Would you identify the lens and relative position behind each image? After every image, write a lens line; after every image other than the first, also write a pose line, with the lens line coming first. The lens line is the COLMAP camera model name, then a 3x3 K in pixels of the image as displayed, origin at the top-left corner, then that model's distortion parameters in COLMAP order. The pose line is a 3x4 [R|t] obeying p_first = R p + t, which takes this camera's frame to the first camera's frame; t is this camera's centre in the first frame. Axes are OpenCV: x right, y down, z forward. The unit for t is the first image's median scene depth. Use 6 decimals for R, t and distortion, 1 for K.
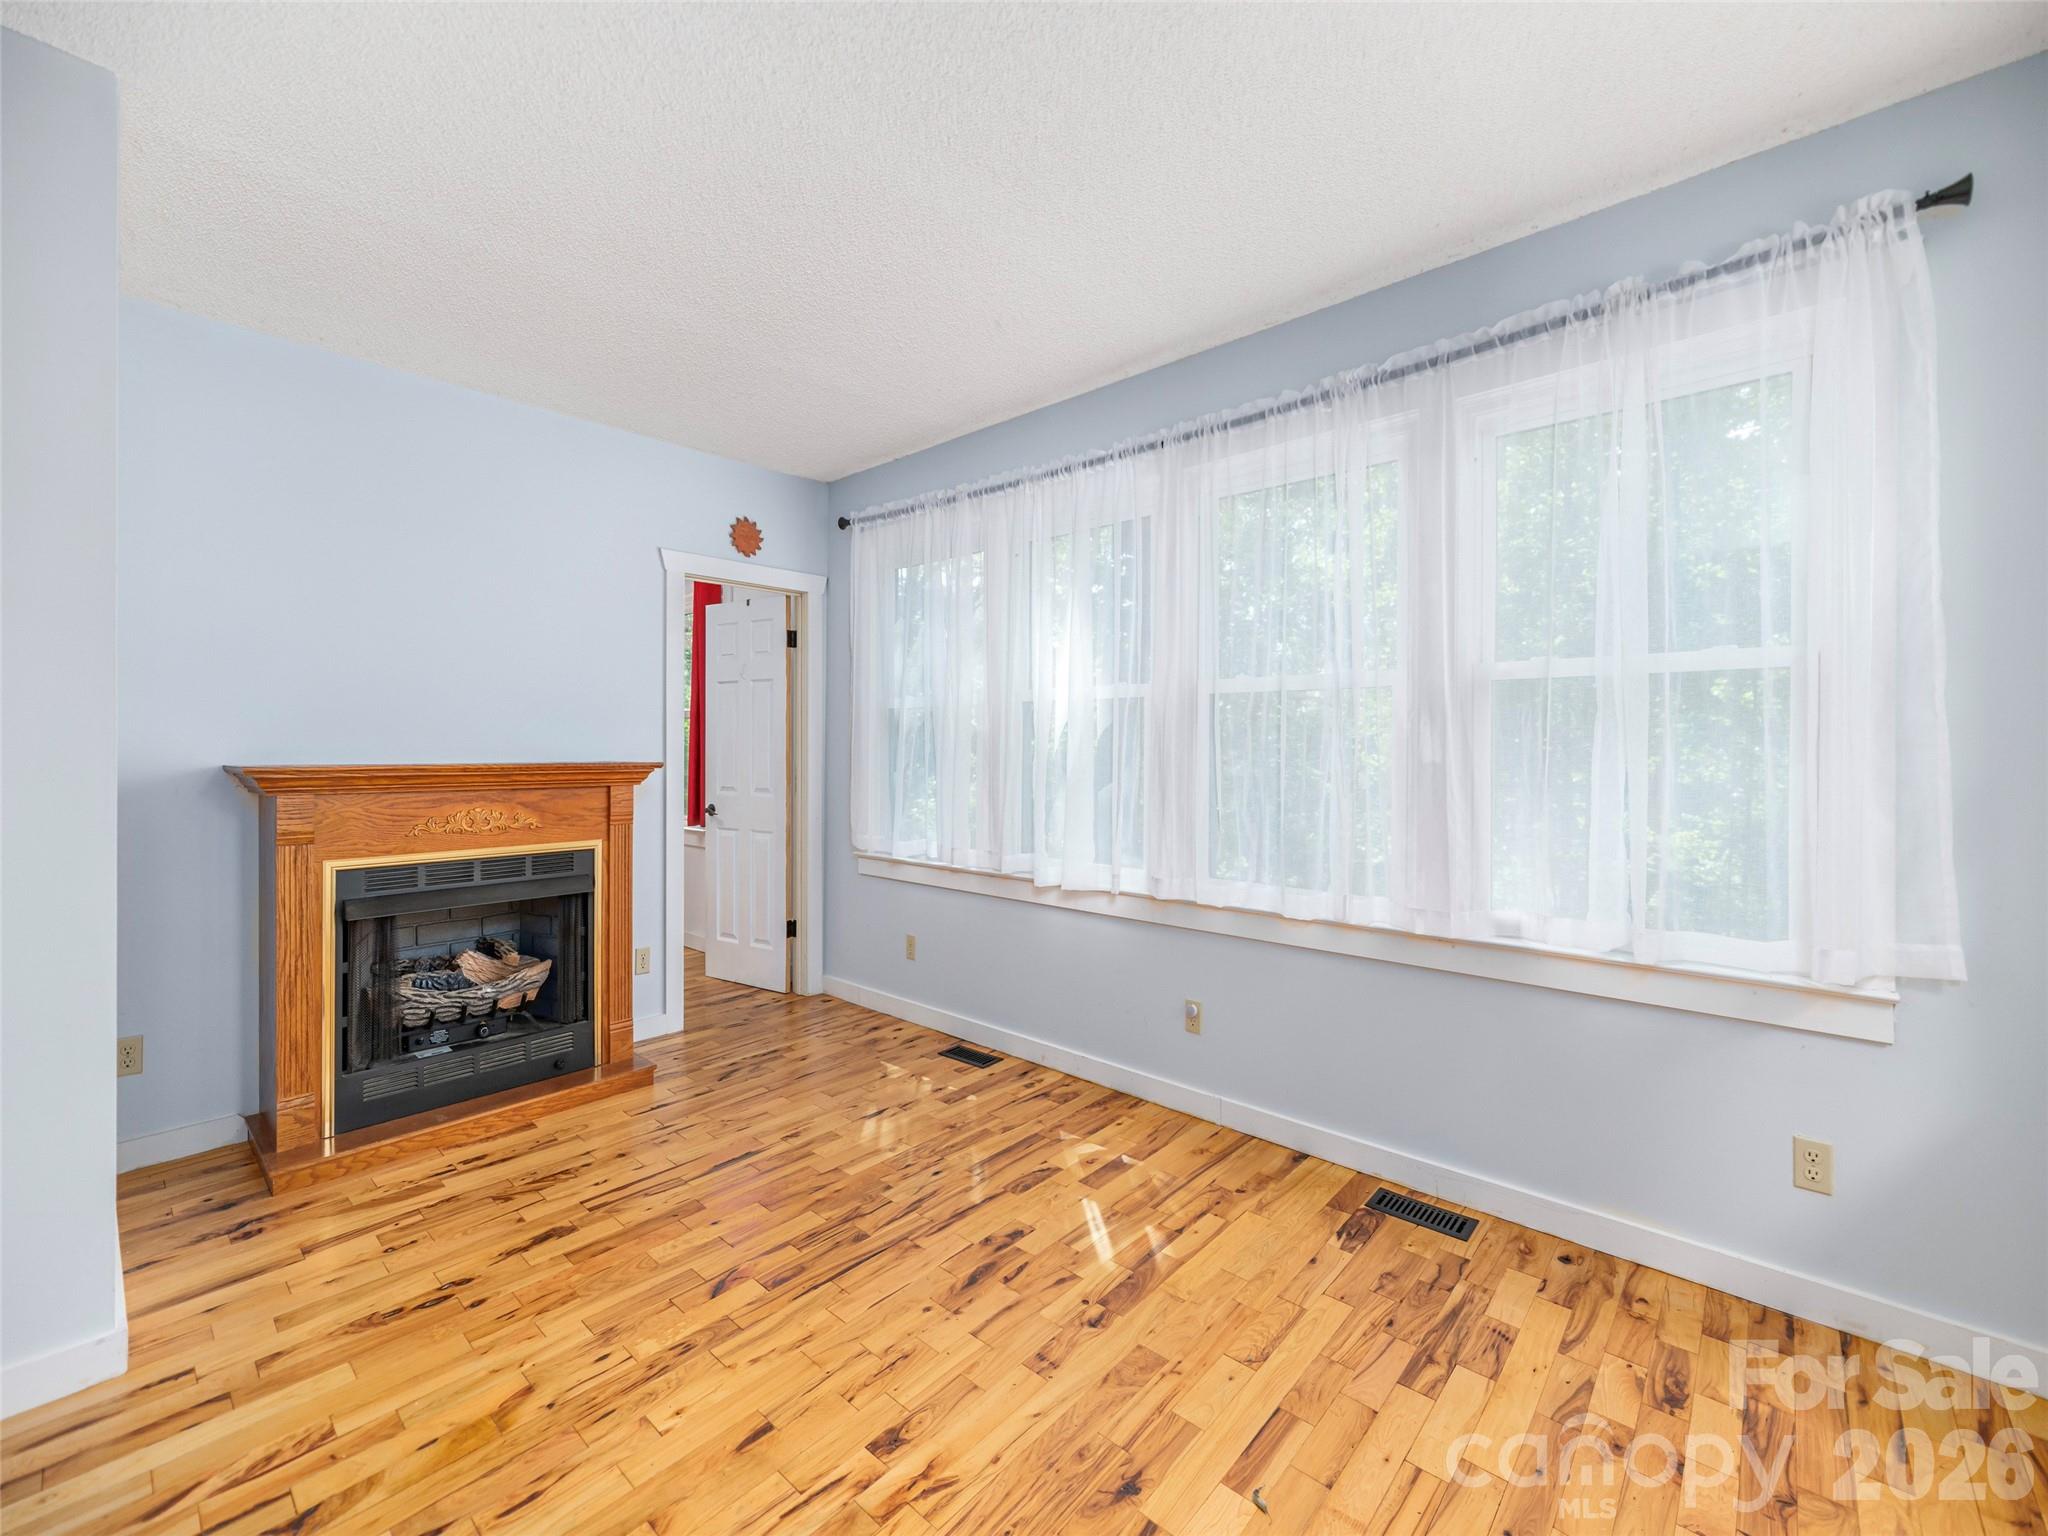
lens RADIAL K [[848.4, 0, 1022.8], [0, 848.4, 752.9], [0, 0, 1]] dist [0.003839, 0.000451]
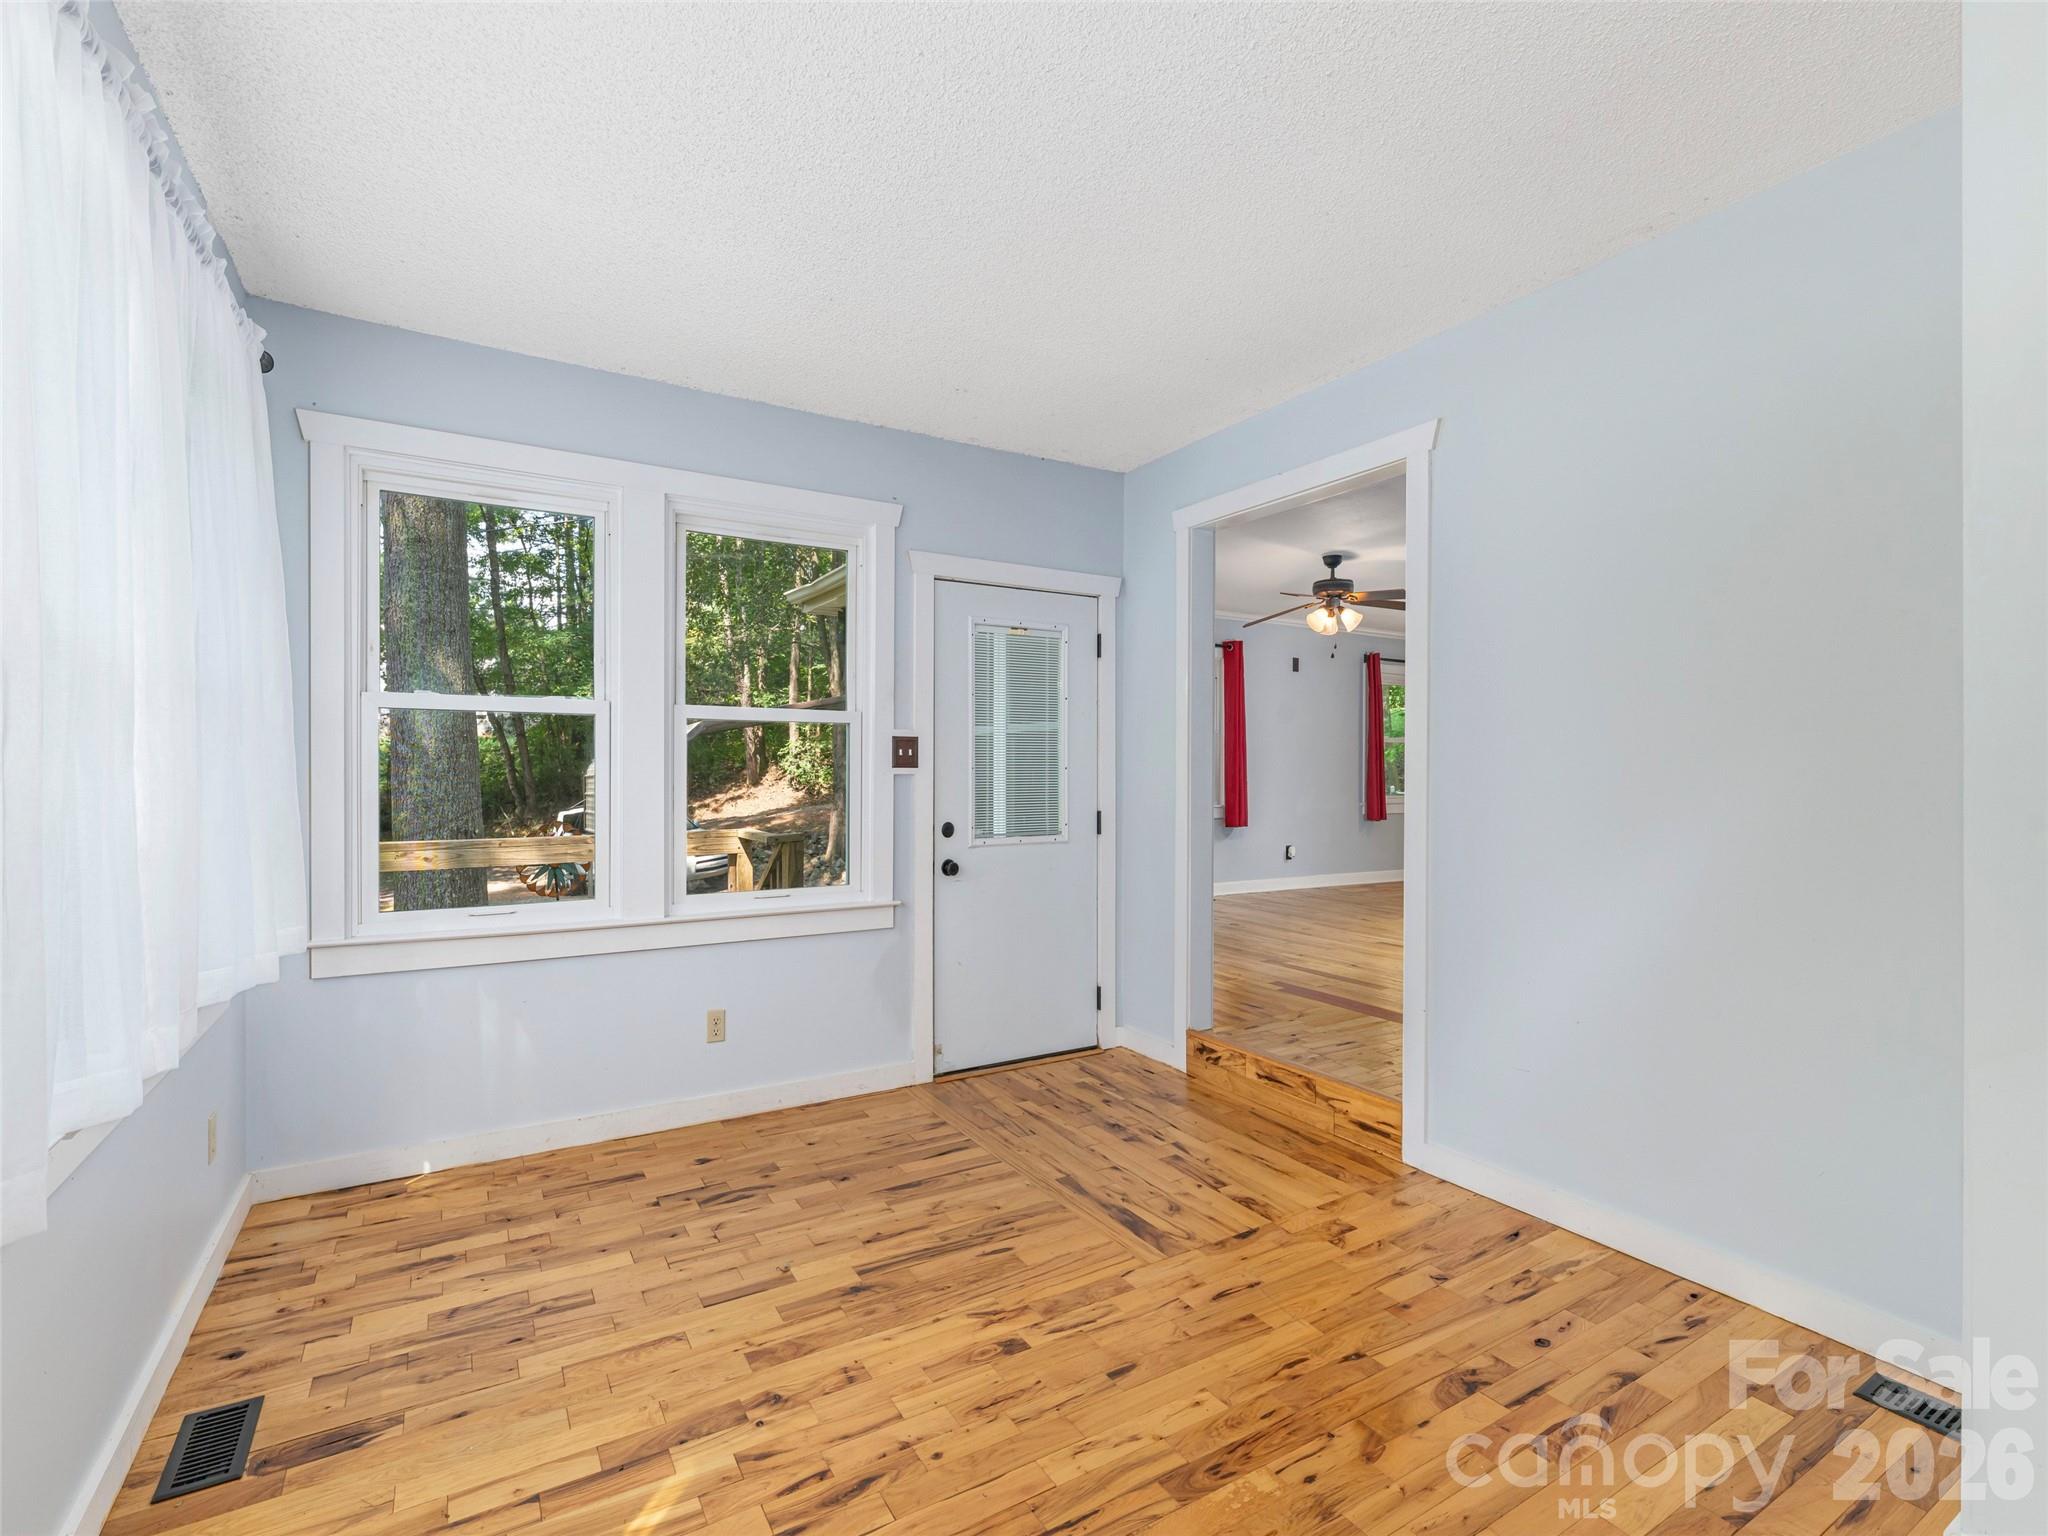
lens RADIAL K [[987.8, 0, 1024.6], [0, 987.8, 765.9], [0, 0, 1]] dist [-0.000247, 0.000036]
pose [[-0.956246, -0.002231, 0.292556, -0.509777], [0.000360, 0.999961, 0.008801, -0.019783], [-0.292565, 0.008522, -0.956208, 2.039076]]
